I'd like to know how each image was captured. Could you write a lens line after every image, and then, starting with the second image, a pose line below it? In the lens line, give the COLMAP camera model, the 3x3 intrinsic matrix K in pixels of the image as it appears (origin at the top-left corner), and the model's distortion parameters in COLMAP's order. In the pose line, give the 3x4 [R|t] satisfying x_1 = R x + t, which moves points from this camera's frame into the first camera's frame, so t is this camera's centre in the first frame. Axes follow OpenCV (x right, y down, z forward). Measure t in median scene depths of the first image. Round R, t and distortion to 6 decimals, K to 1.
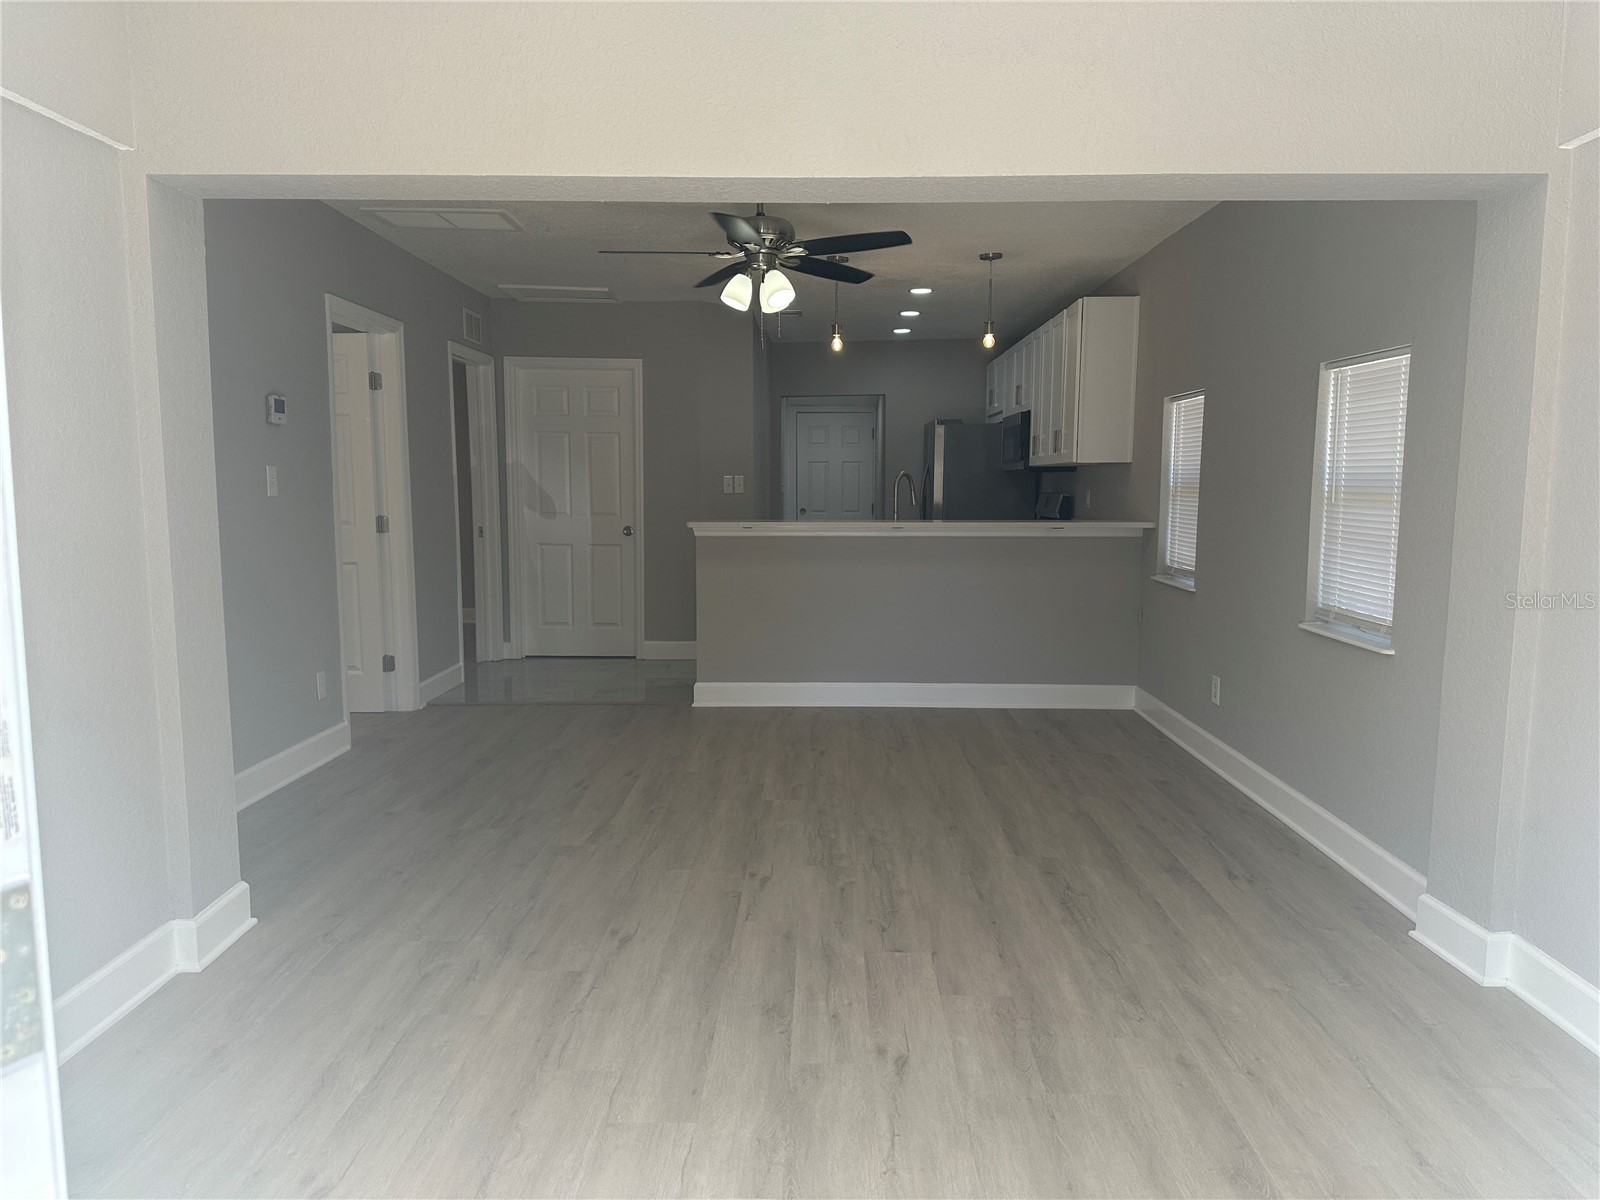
lens RADIAL K [[1127.7, 0, 820.2], [0, 1127.7, 607.3], [0, 0, 1]] dist [0.032562, -0.061954]
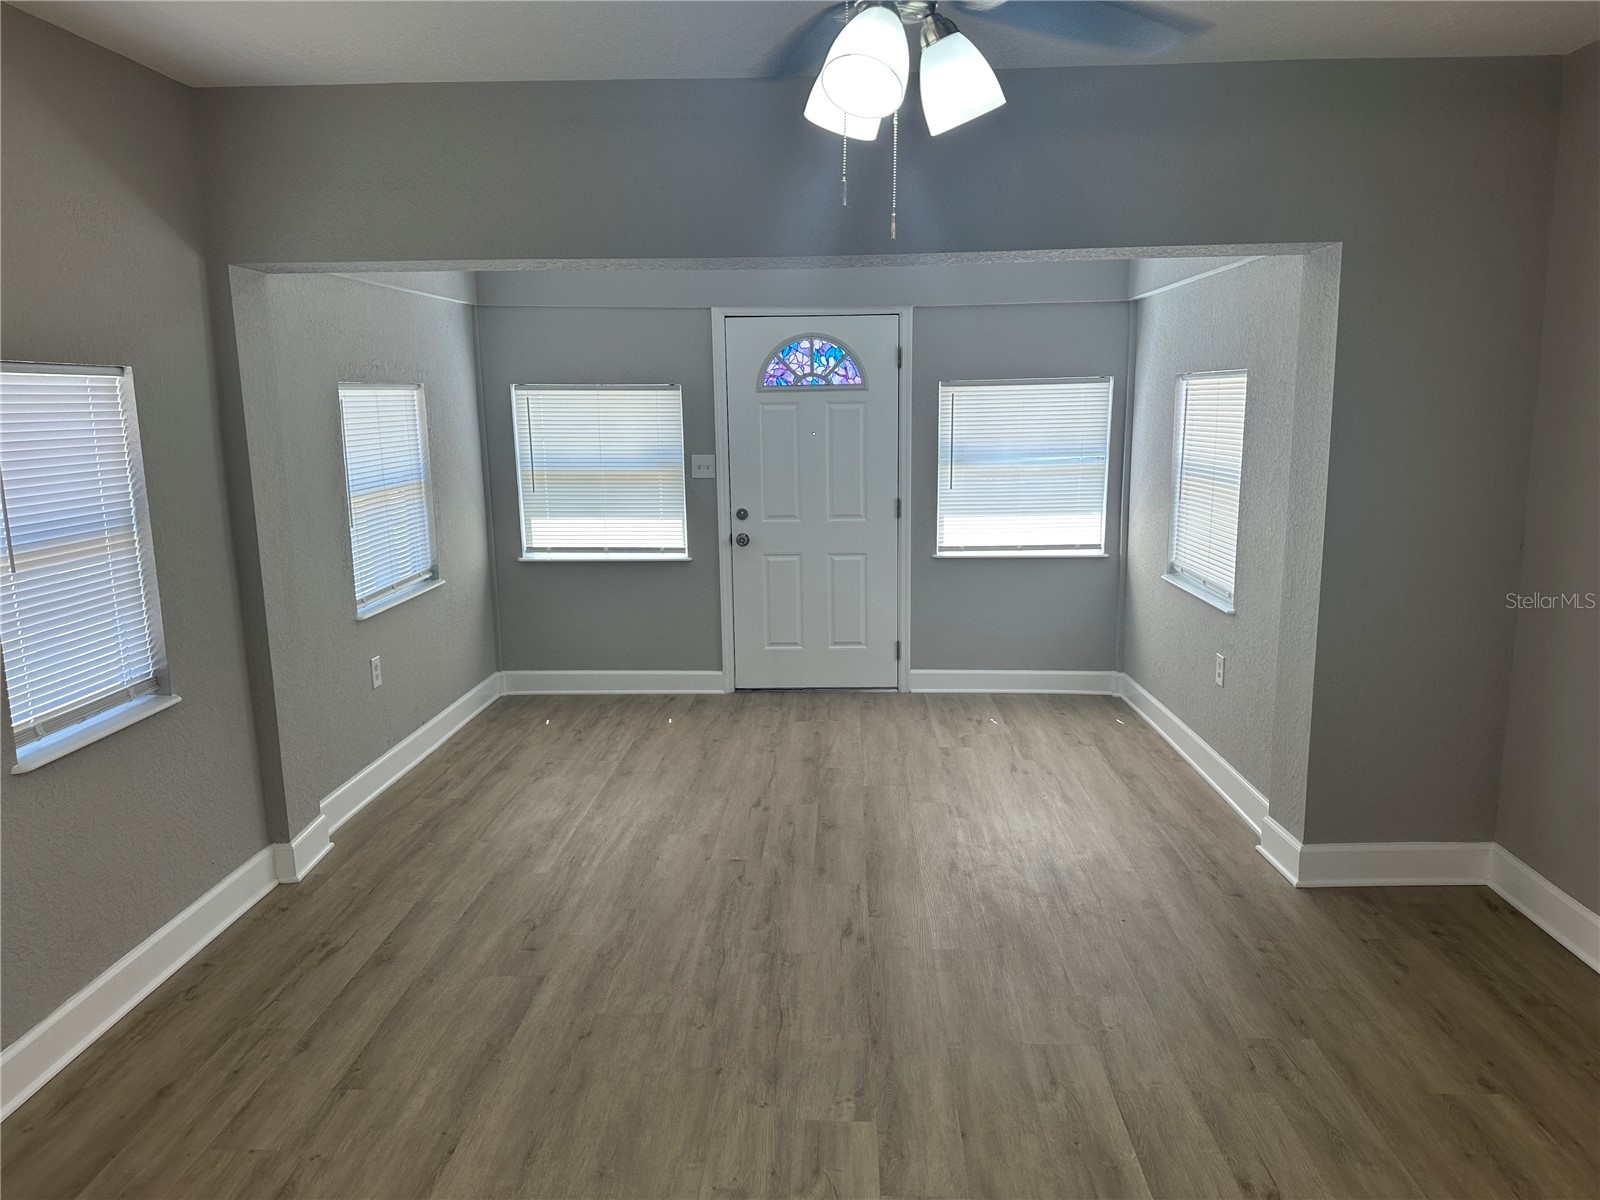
lens RADIAL K [[1127.7, 0, 799.7], [0, 1127.7, 604.4], [0, 0, 1]] dist [0.032562, -0.061954]
pose [[-0.999294, 0.004336, 0.037313, -0.035613], [0.014994, 0.956798, 0.290367, -0.228636], [-0.034442, 0.290722, -0.956188, 1.425963]]
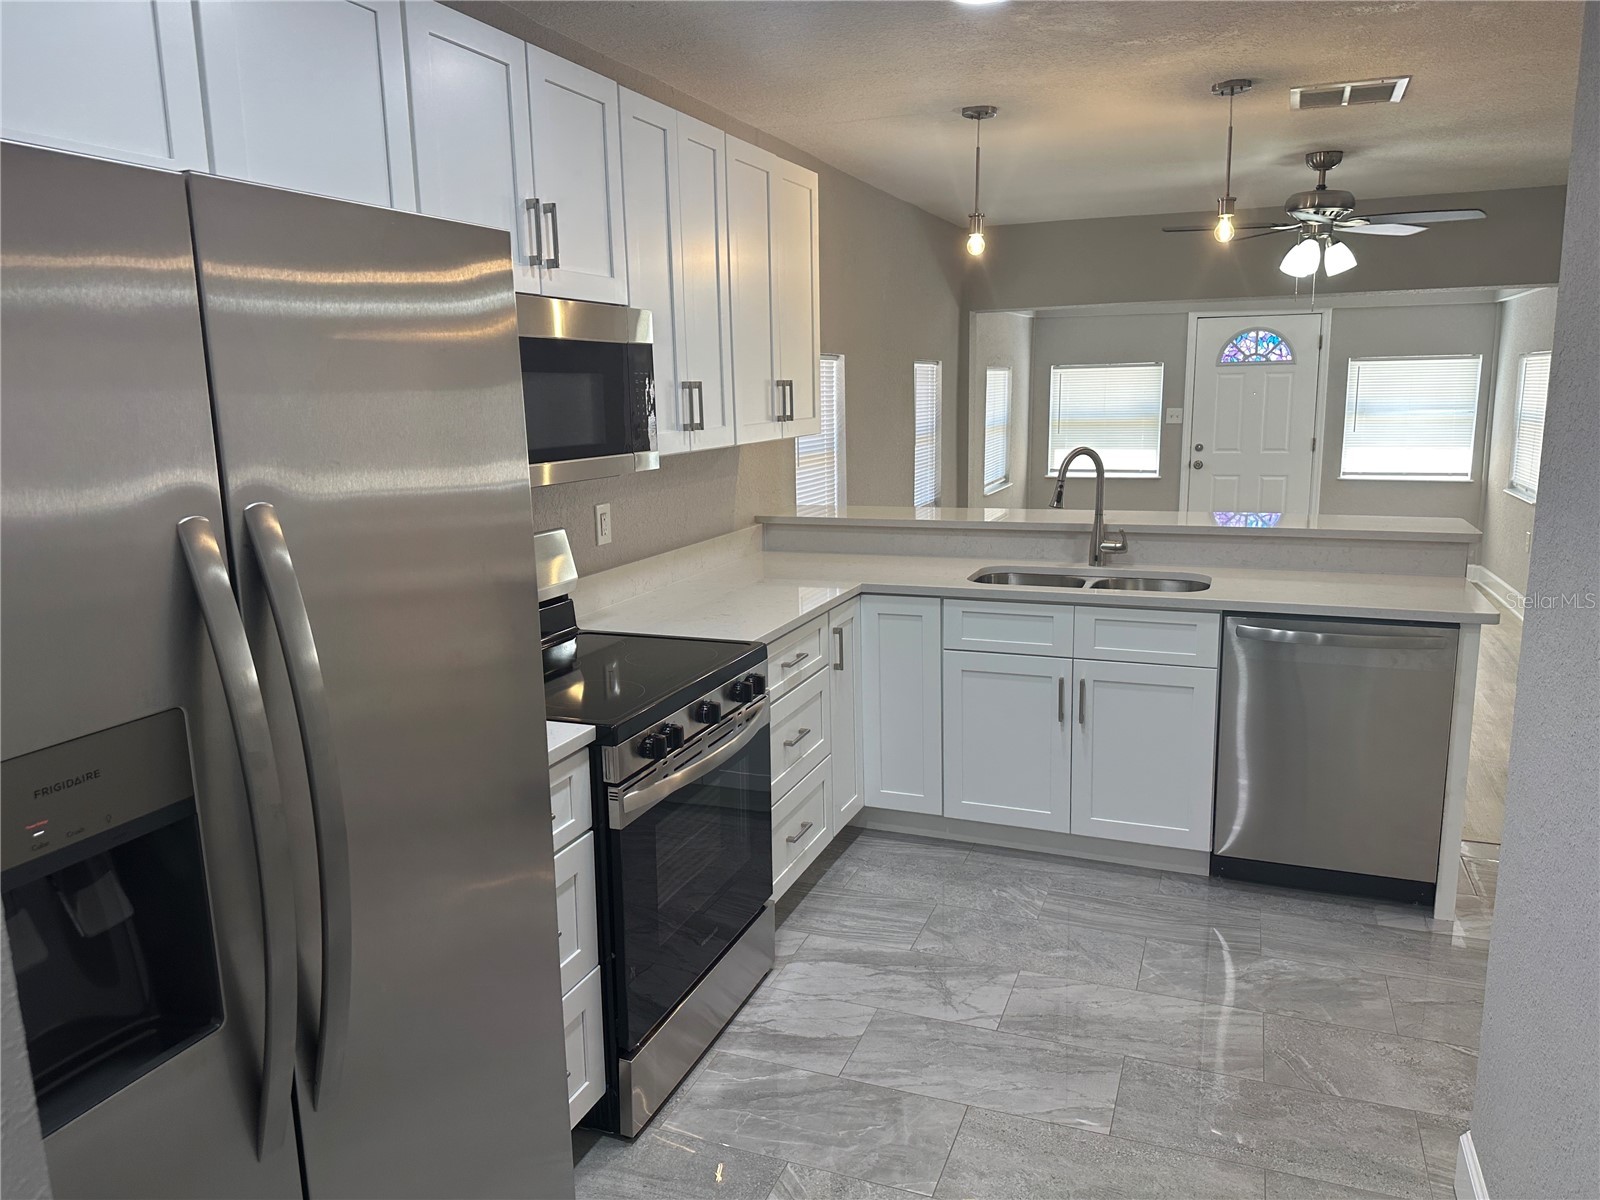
lens RADIAL K [[1127.7, 0, 790.3], [0, 1127.7, 607.7], [0, 0, 1]] dist [0.032562, -0.061954]
pose [[-0.925678, -0.057571, 0.373906, -0.026805], [0.063007, 0.951088, 0.302428, -0.270334], [-0.373028, 0.303509, -0.876774, 1.765221]]
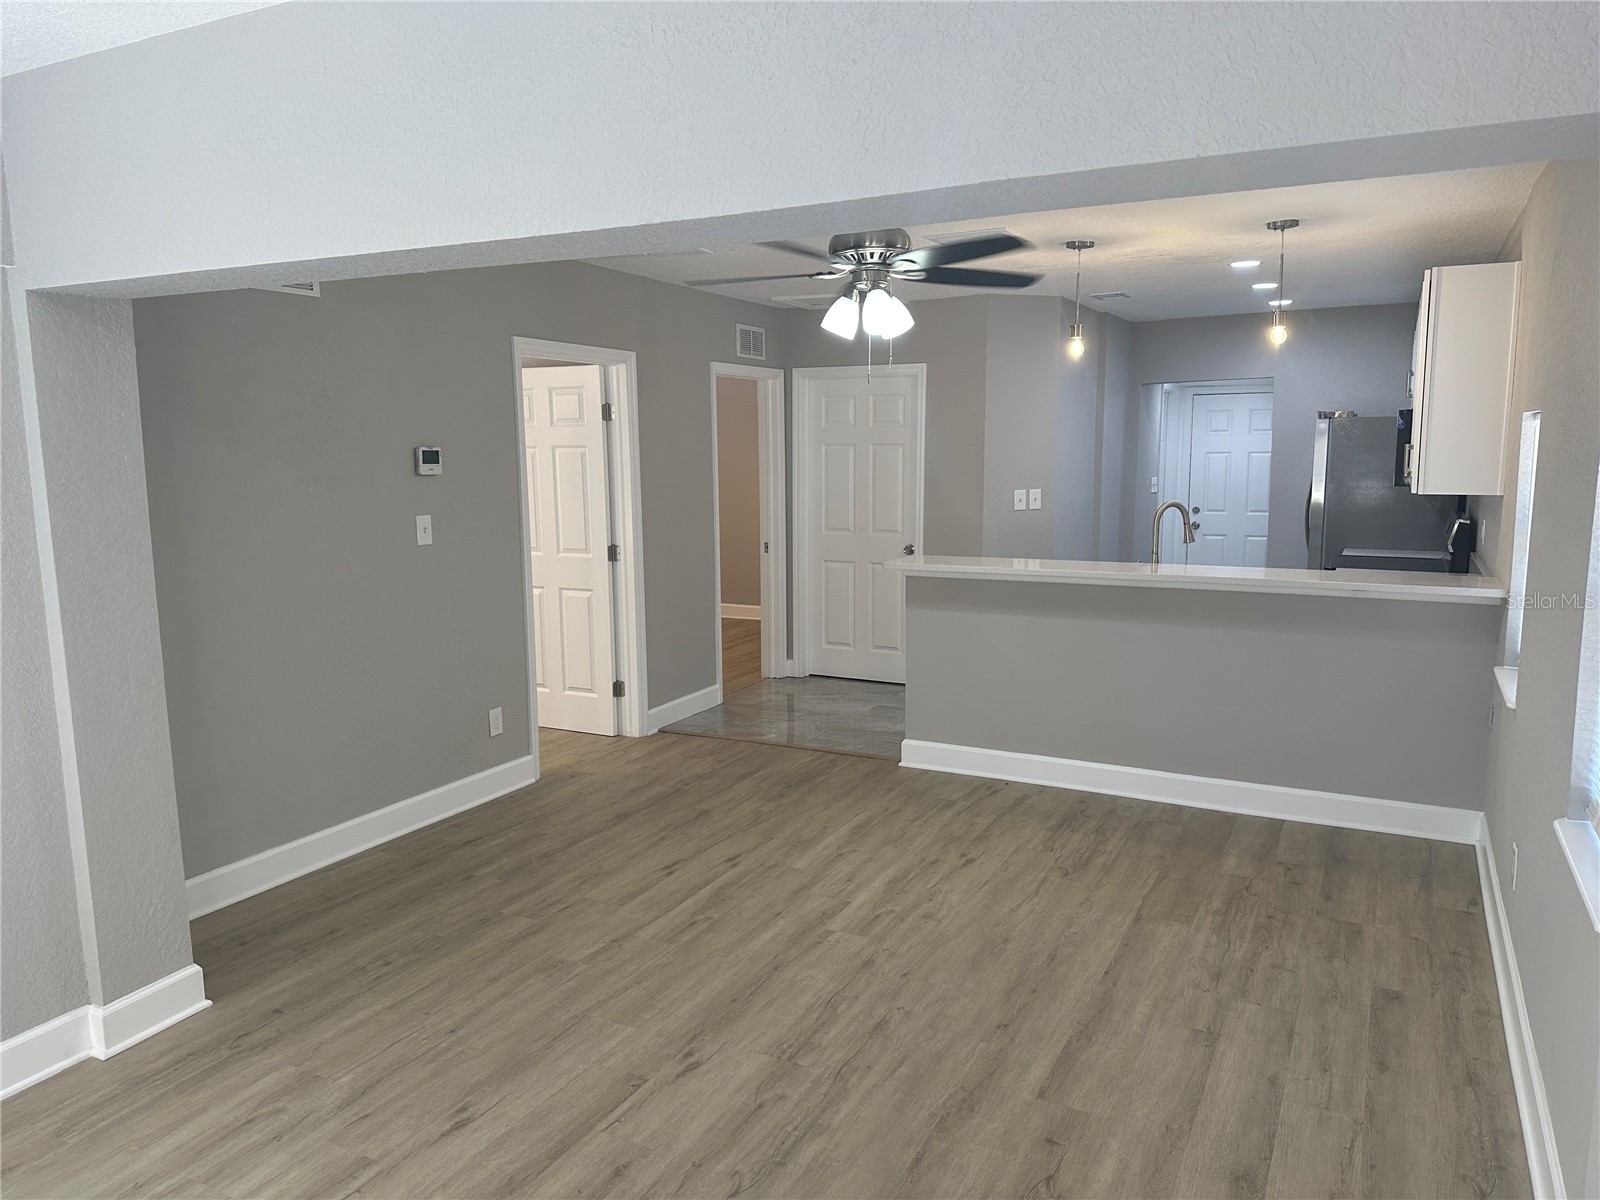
lens RADIAL K [[1127.7, 0, 803.0], [0, 1127.7, 593.6], [0, 0, 1]] dist [0.032562, -0.061954]
pose [[0.890609, 0.051571, -0.451836, 0.295451], [-0.040164, 0.998587, 0.034808, -0.104521], [0.452992, -0.012853, 0.891422, 0.240448]]
